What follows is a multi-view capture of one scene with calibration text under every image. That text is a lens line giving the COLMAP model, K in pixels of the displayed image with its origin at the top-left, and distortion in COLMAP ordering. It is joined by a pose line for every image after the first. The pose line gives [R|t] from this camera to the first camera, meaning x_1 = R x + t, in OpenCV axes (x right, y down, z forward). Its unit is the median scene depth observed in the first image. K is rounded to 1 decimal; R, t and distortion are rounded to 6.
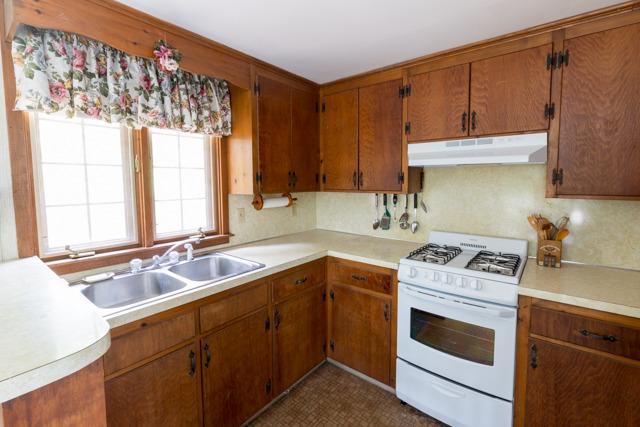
lens RADIAL K [[291.5, 0, 317.5], [0, 291.5, 182.7], [0, 0, 1]] dist [0.000676, -0.000167]
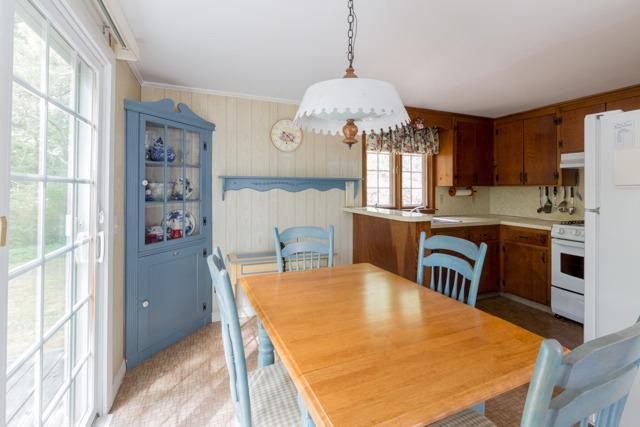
lens RADIAL K [[291.5, 0, 317.5], [0, 291.5, 182.7], [0, 0, 1]] dist [0.000676, -0.000167]
pose [[0.874541, -0.000945, -0.484950, -0.073113], [-0.010324, 0.999735, -0.020566, 0.065198], [0.484841, 0.022993, 0.874300, -0.969710]]
